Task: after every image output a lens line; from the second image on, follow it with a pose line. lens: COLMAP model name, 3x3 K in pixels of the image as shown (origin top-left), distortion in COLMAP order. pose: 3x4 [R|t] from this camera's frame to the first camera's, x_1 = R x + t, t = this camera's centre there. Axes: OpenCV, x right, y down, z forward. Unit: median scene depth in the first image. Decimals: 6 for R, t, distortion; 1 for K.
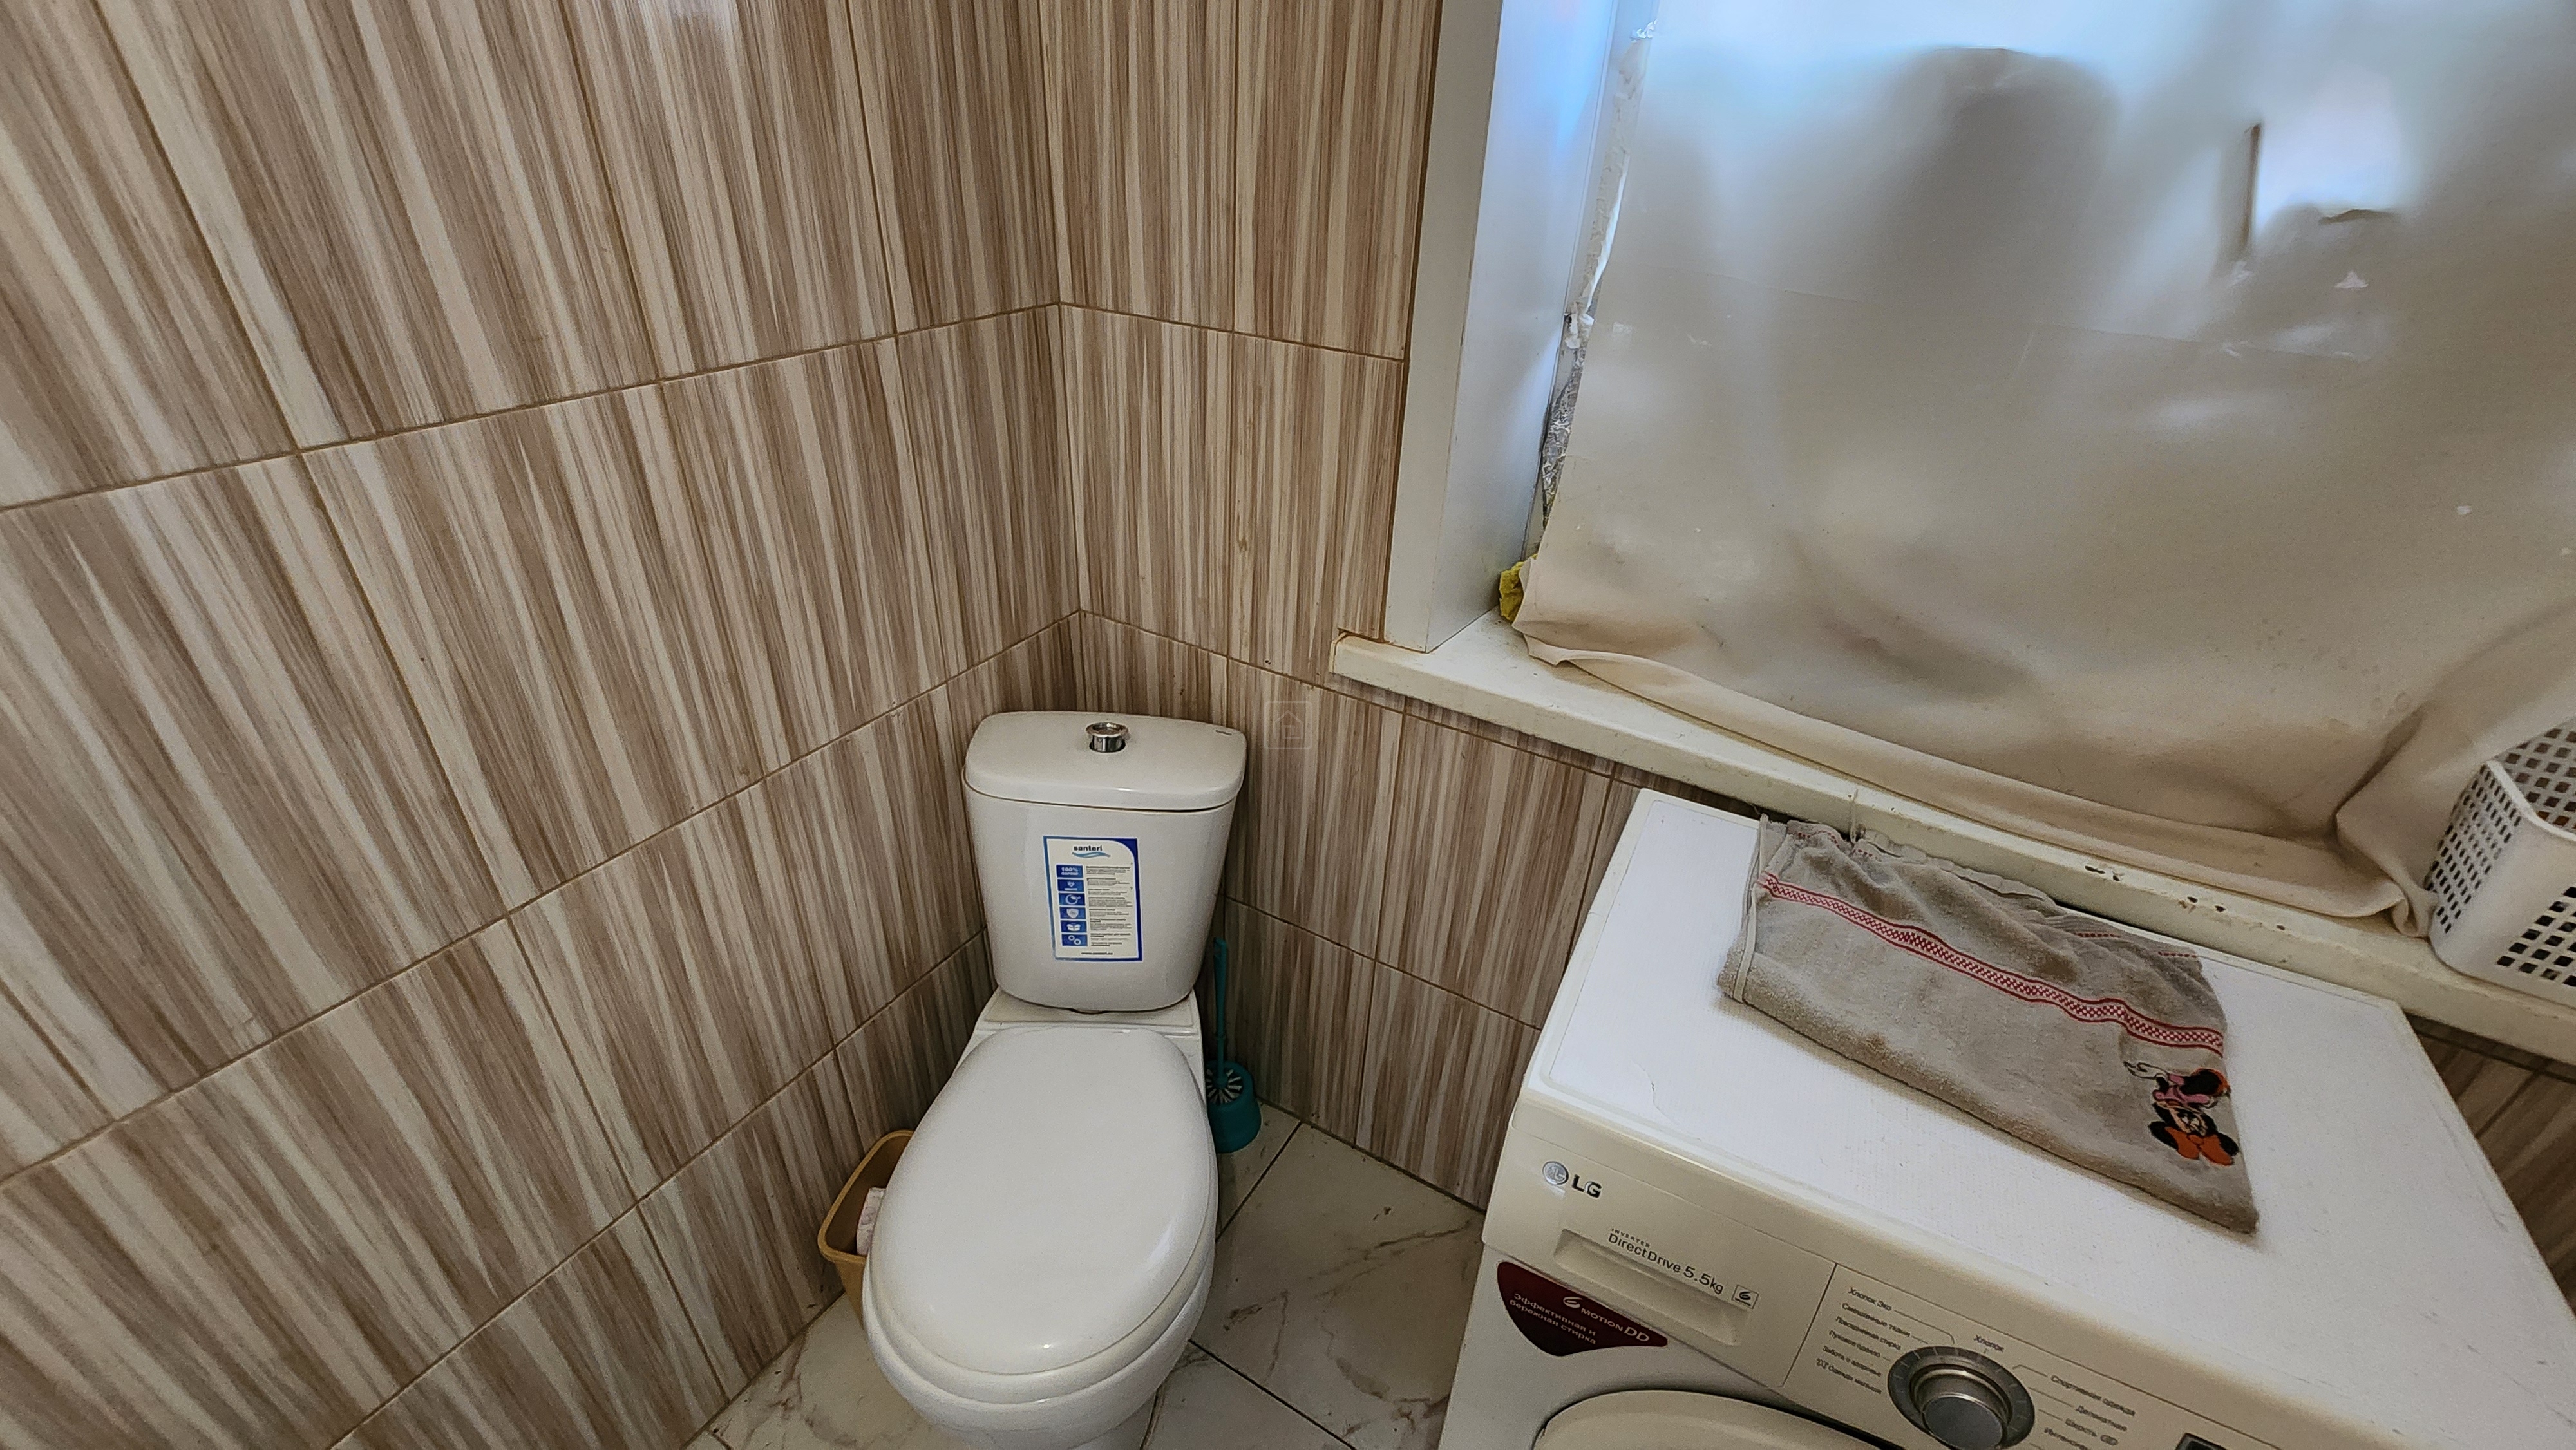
lens RADIAL K [[1051.3, 0, 1290.2], [0, 1051.3, 737.9], [0, 0, 1]] dist [0.001632, 0.000524]
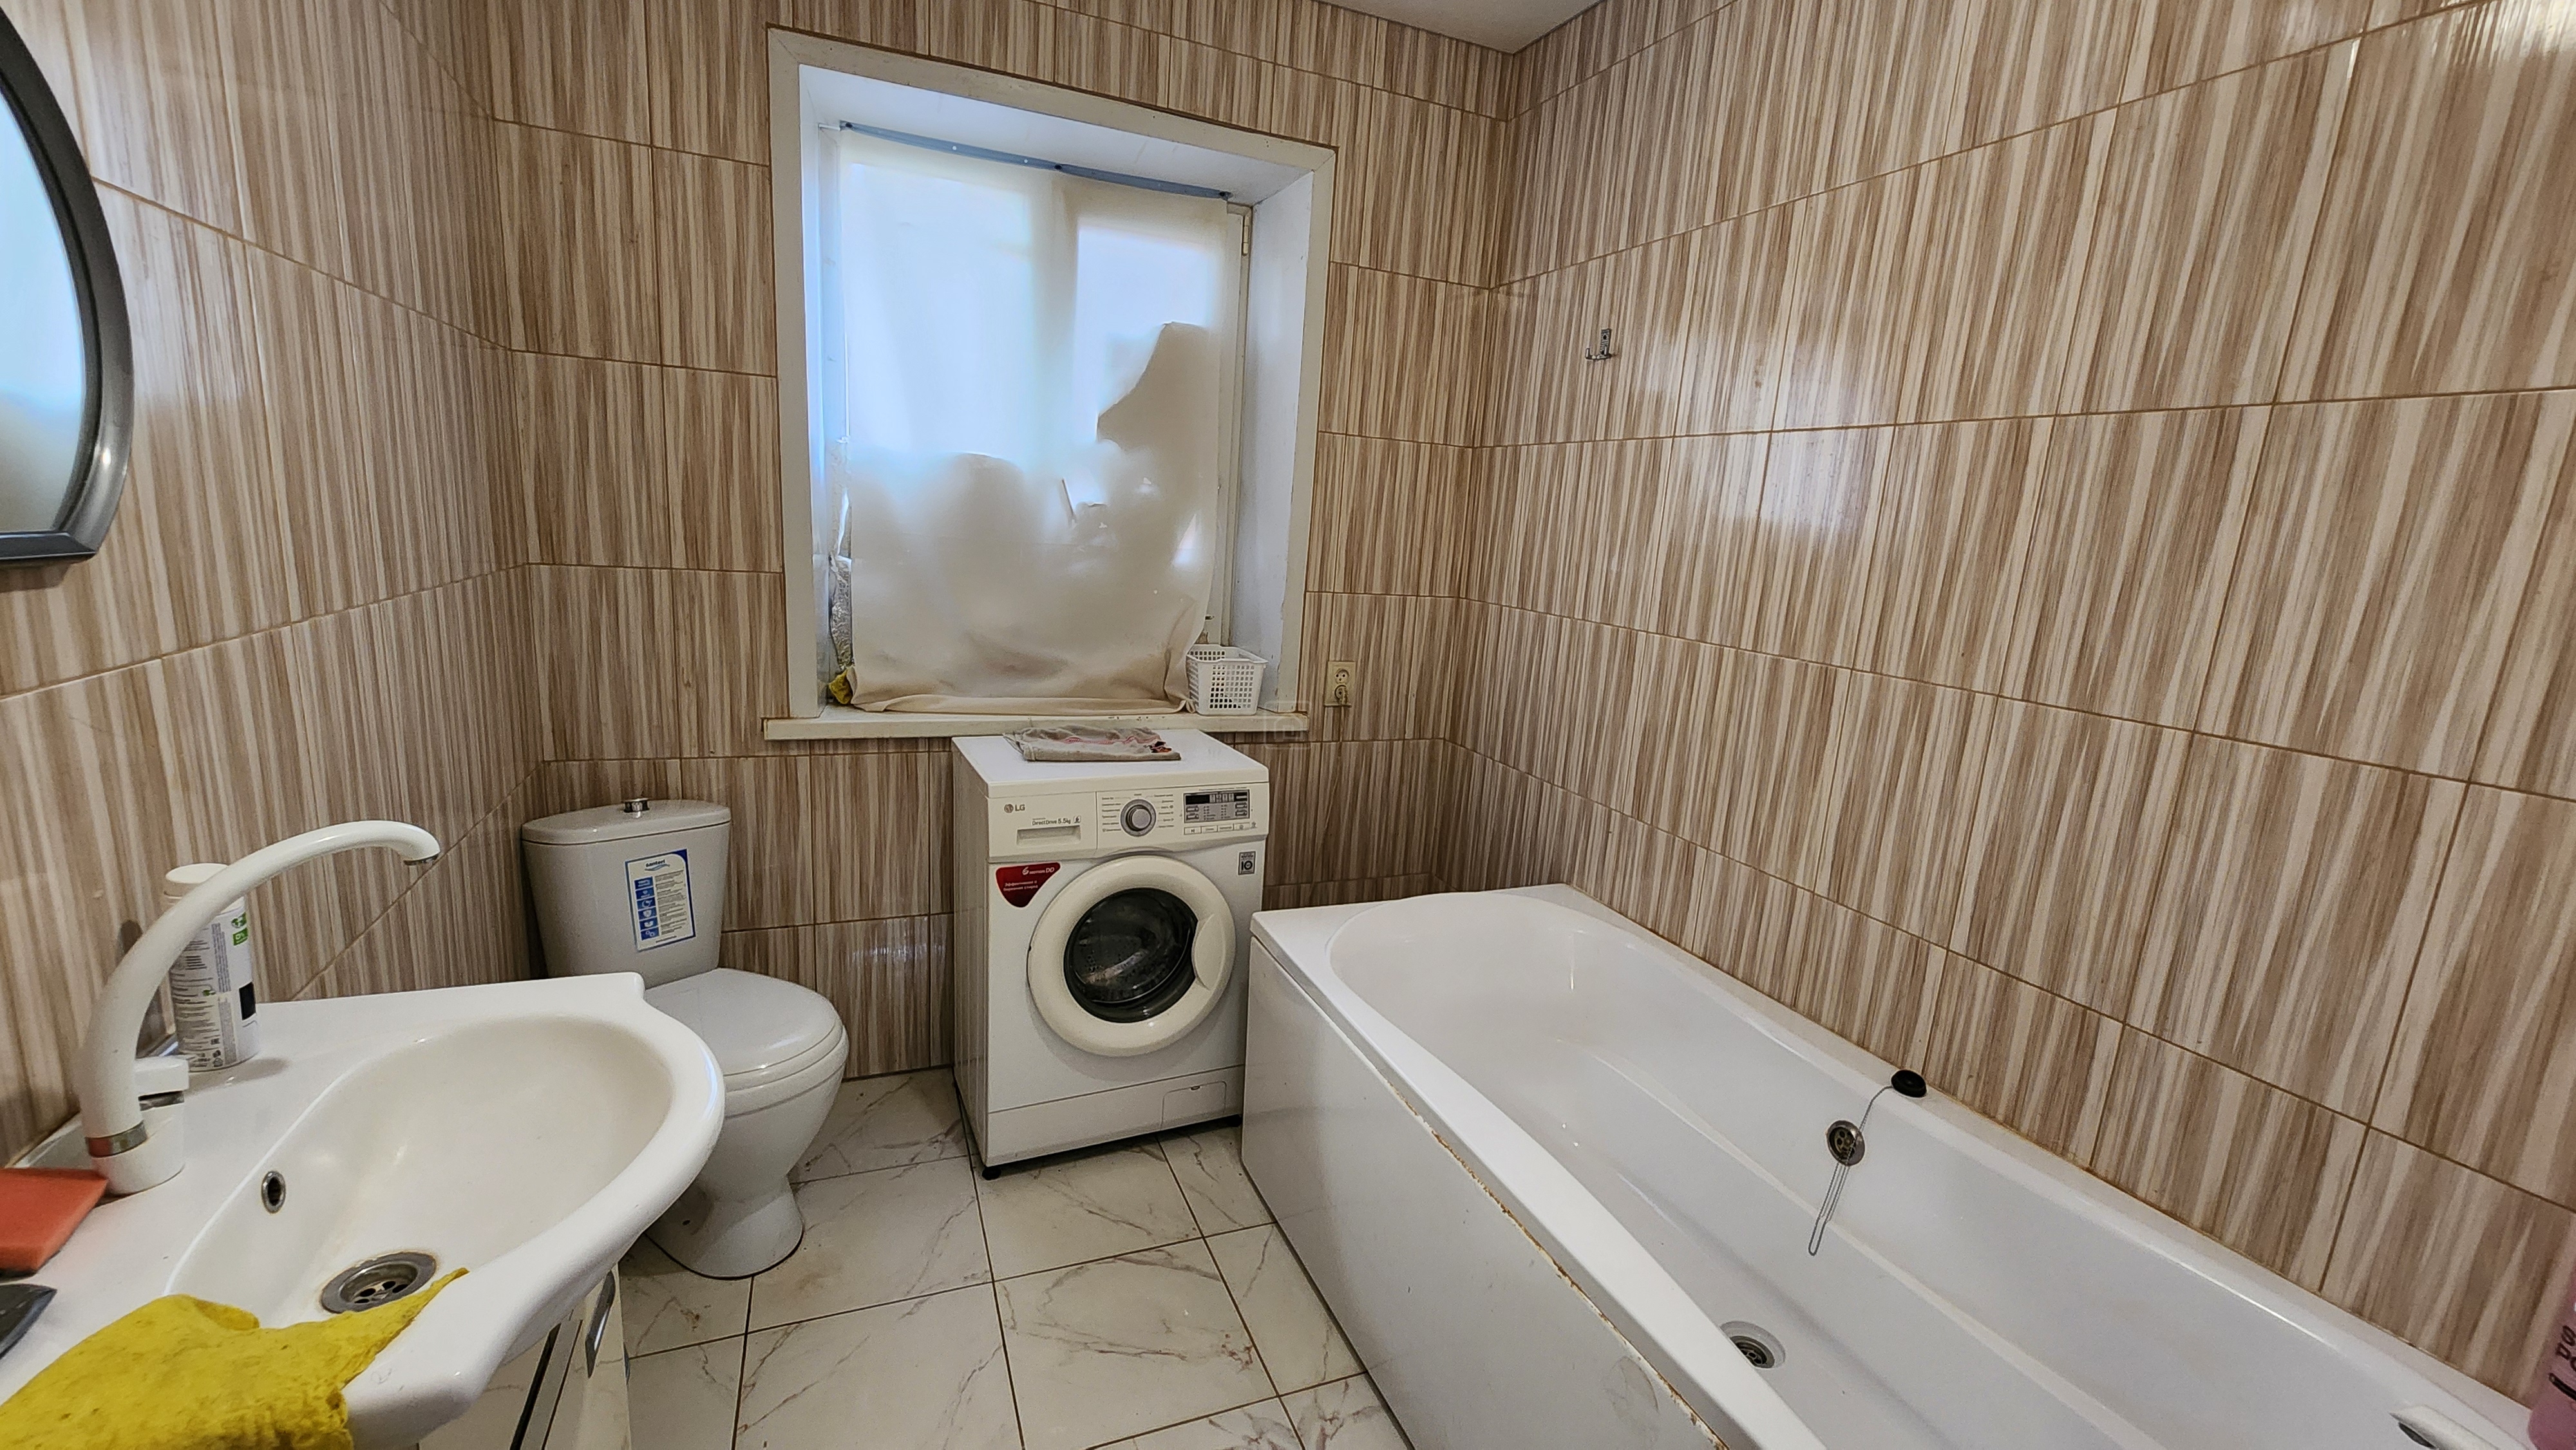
lens RADIAL K [[1051.3, 0, 1282.9], [0, 1051.3, 725.1], [0, 0, 1]] dist [0.001632, 0.000524]
pose [[0.608459, -0.161973, 0.776880, -0.824732], [0.384717, 0.916427, -0.110247, 0.458180], [-0.694097, 0.365959, 0.619922, -0.756925]]
